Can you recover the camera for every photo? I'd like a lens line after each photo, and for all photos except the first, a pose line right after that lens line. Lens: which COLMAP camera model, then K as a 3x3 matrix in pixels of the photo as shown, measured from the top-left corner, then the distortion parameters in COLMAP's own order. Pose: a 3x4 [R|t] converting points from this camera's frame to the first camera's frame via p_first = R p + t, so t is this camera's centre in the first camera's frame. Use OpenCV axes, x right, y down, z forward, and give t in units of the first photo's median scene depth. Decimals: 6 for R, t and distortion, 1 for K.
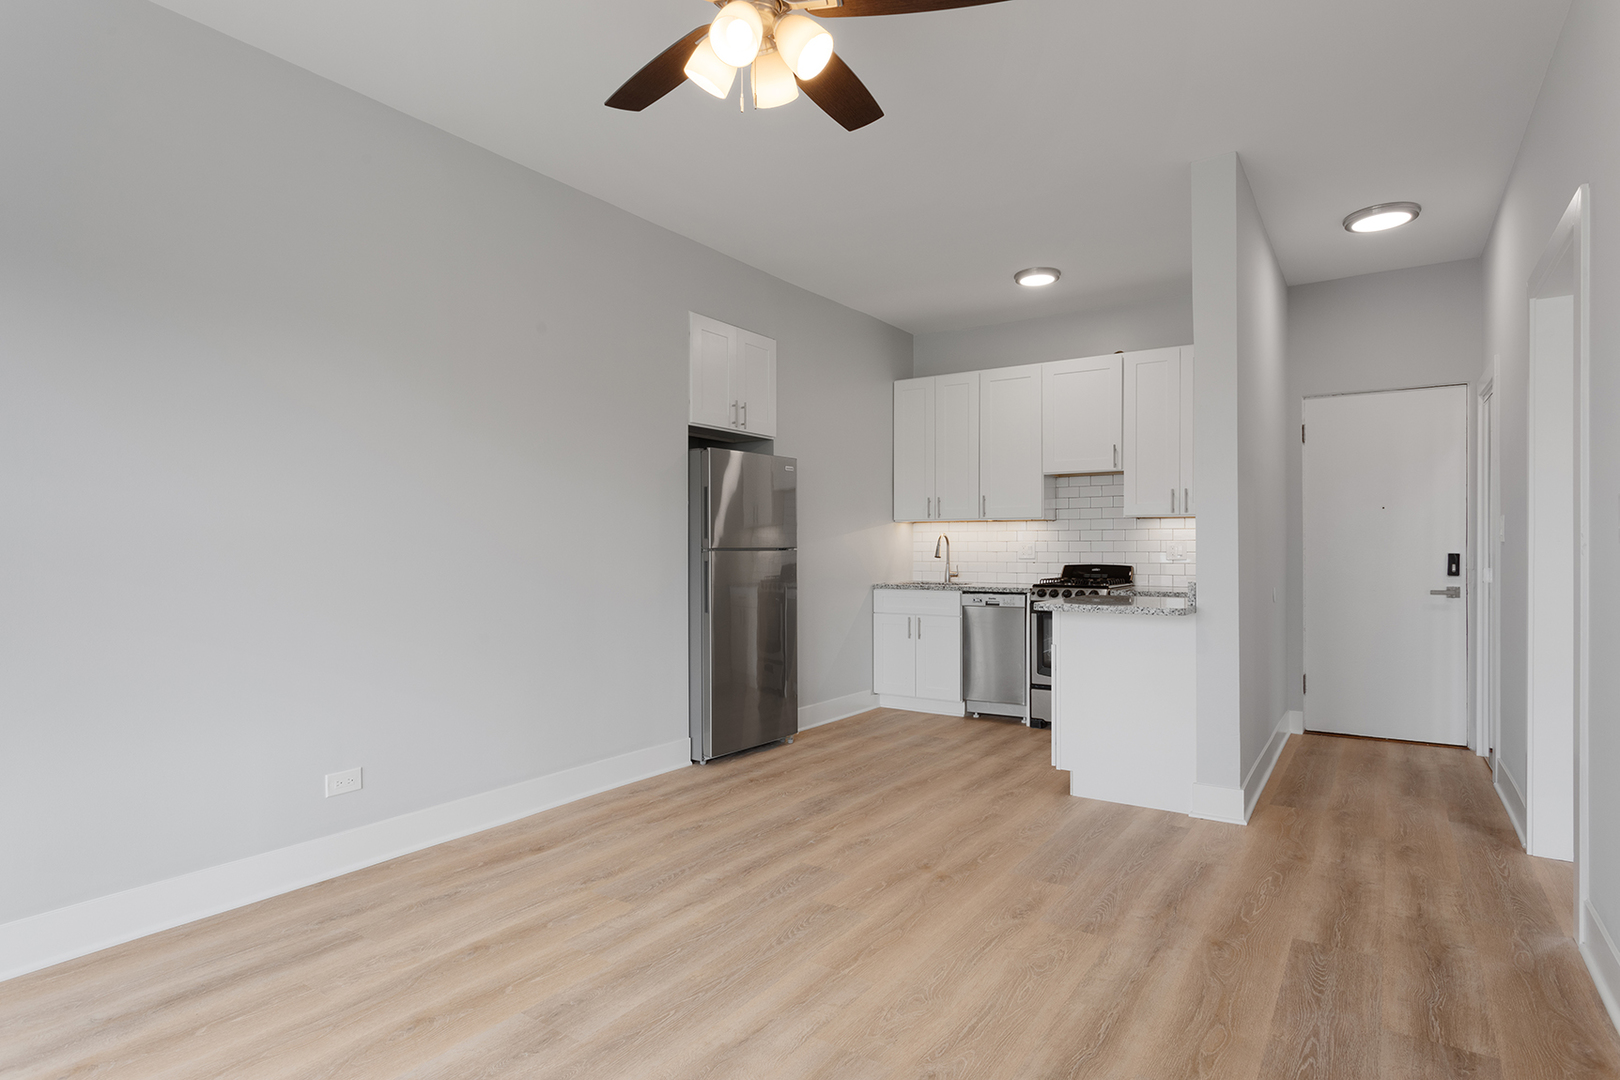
lens RADIAL K [[851.2, 0, 813.8], [0, 851.2, 548.3], [0, 0, 1]] dist [-0.001824, 0.000720]
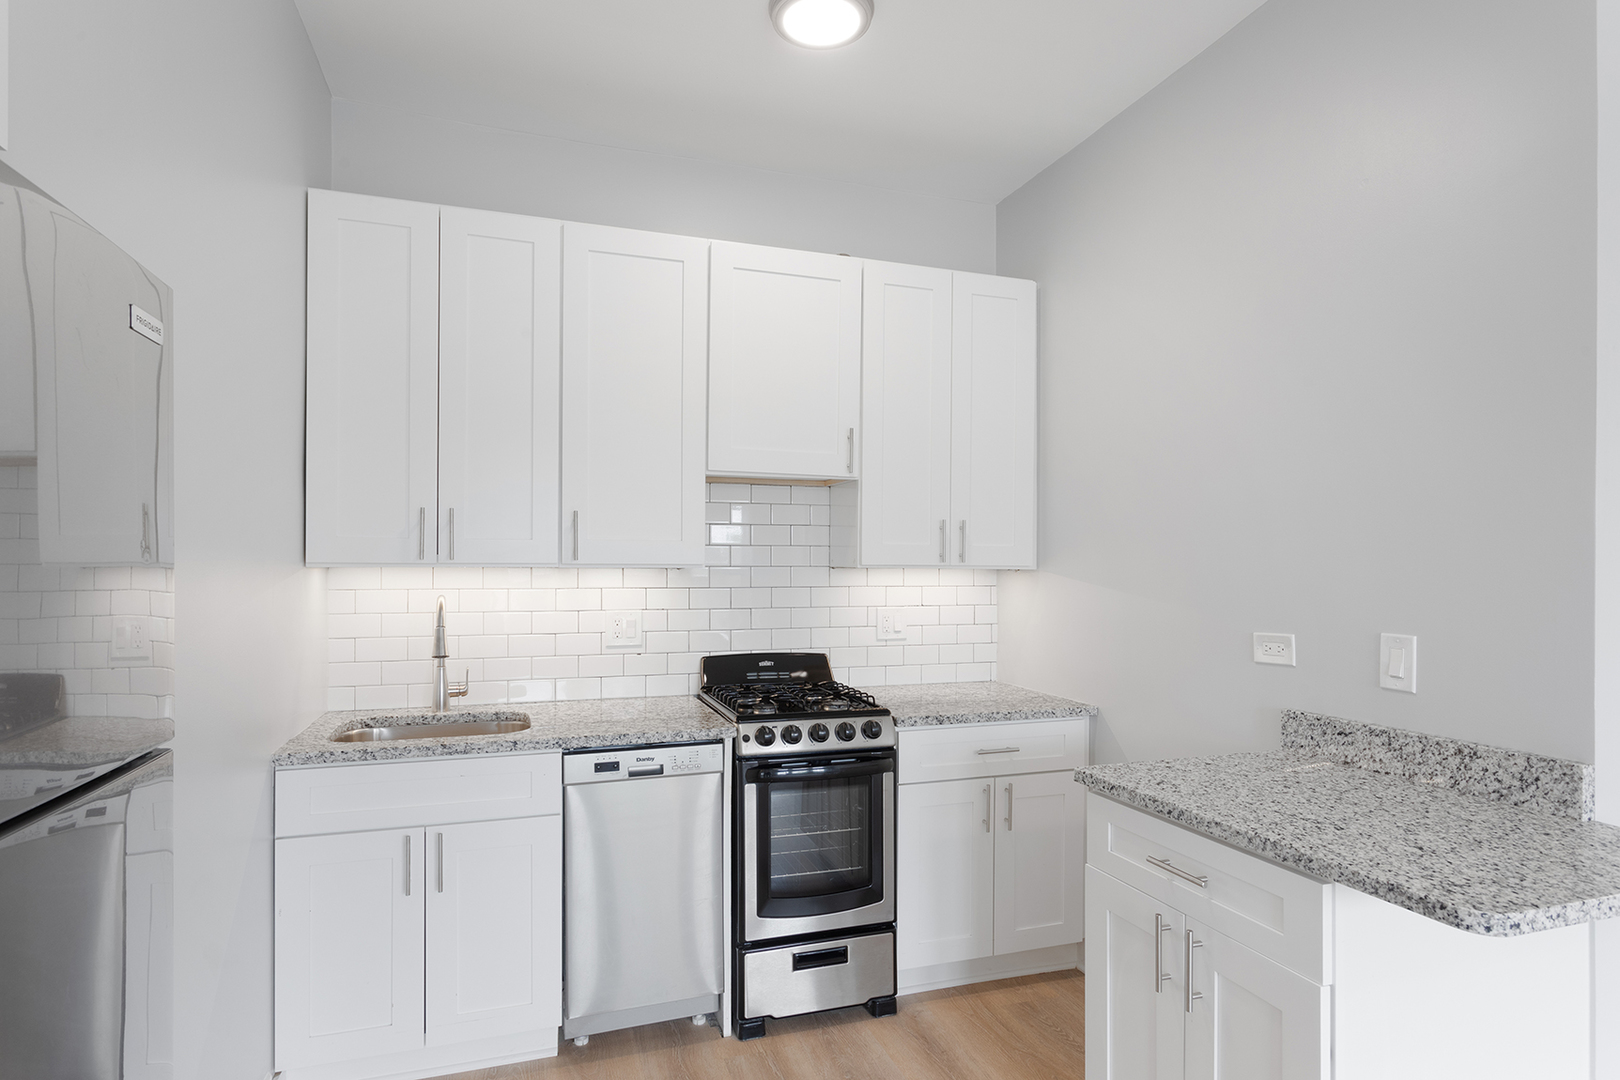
lens RADIAL K [[864.8, 0, 808.5], [0, 864.8, 564.9], [0, 0, 1]] dist [-0.005033, 0.000999]
pose [[0.604496, 0.003770, 0.796599, -0.084290], [-0.004804, 0.999988, -0.001086, -0.037793], [-0.796594, -0.003170, 0.604507, 0.701958]]
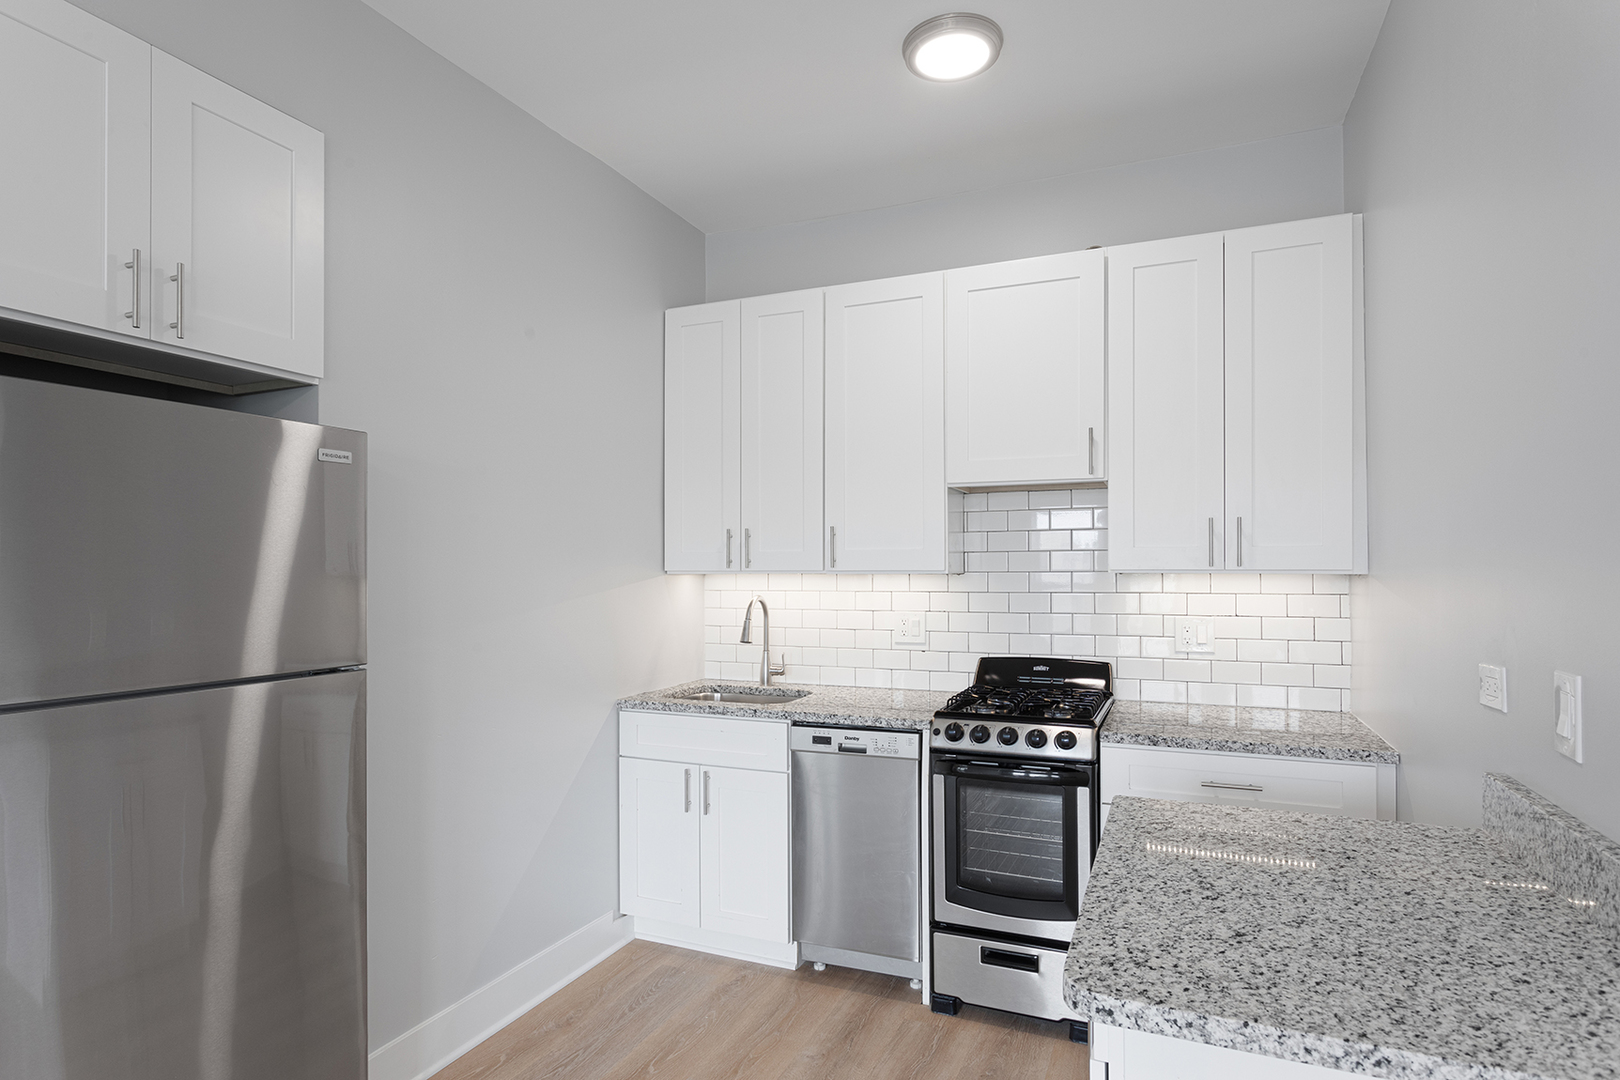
lens RADIAL K [[864.8, 0, 808.5], [0, 864.8, 564.9], [0, 0, 1]] dist [-0.005033, 0.000999]
pose [[0.982524, -0.001025, 0.186134, 0.096081], [0.002047, 0.999984, -0.005298, -0.039146], [-0.186126, 0.005587, 0.982510, 0.533970]]
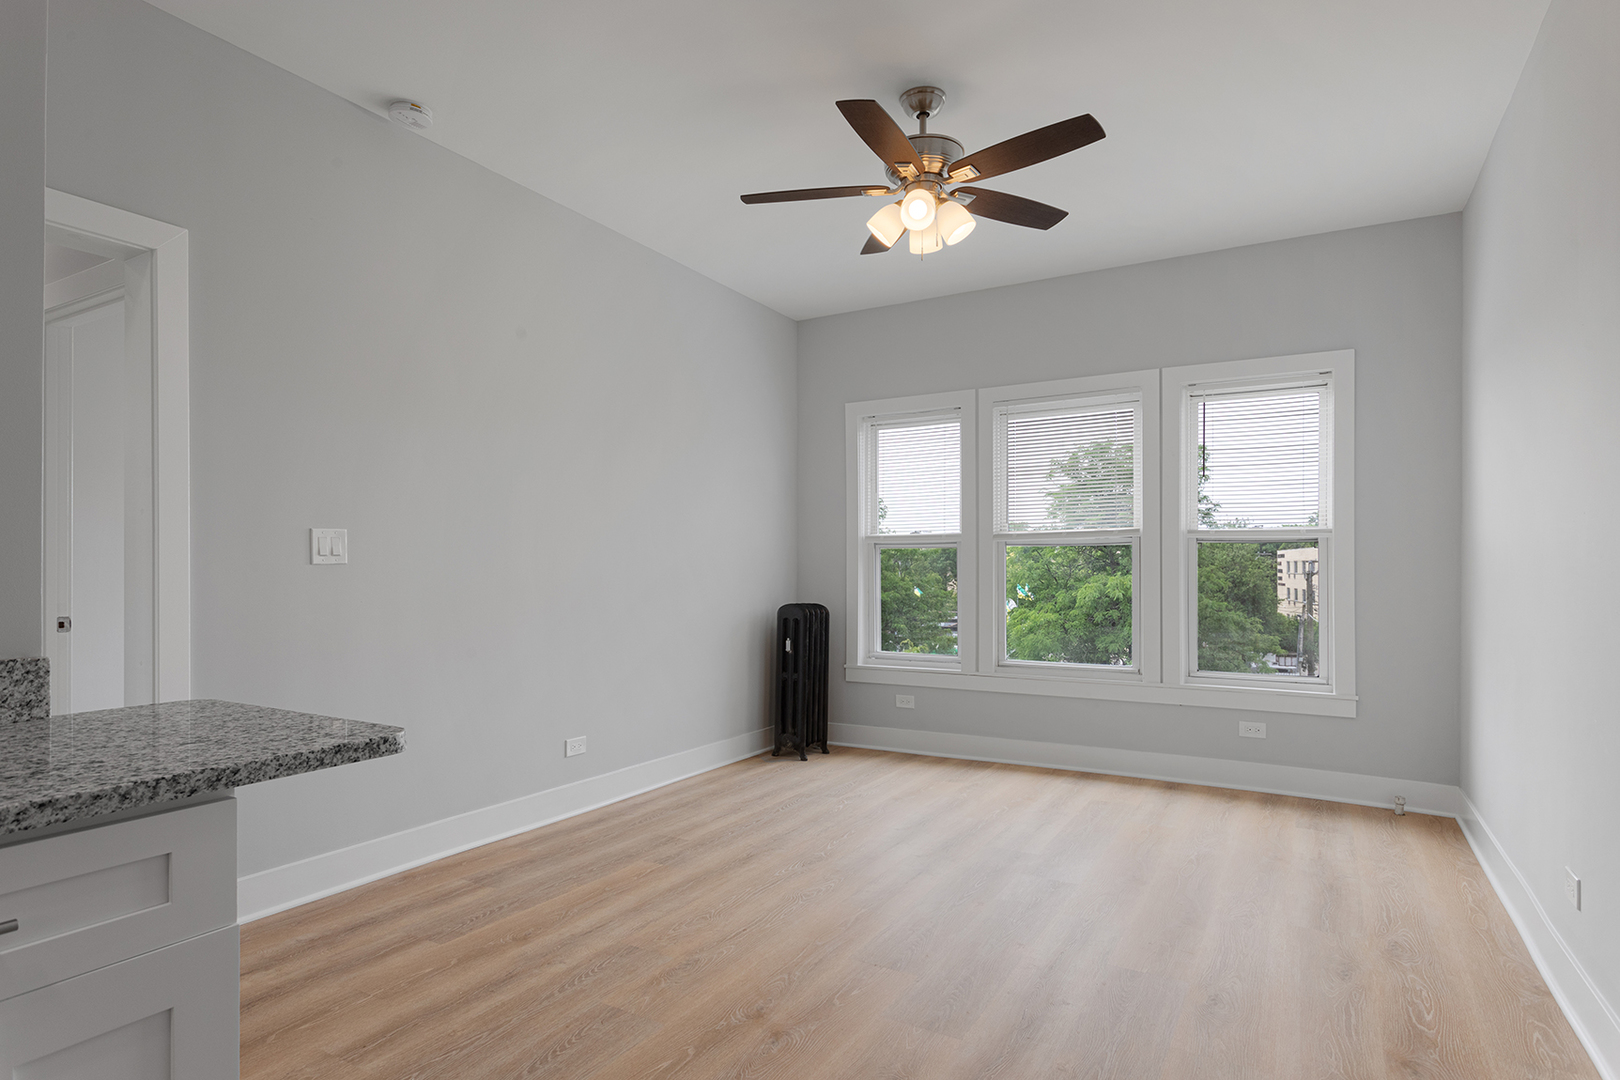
lens RADIAL K [[864.8, 0, 808.5], [0, 864.8, 564.9], [0, 0, 1]] dist [-0.005033, 0.000999]
pose [[-0.997490, 0.000373, -0.070803, 0.086796], [0.000788, 0.999983, -0.005833, 0.000769], [0.070800, -0.005874, -0.997473, 0.947378]]
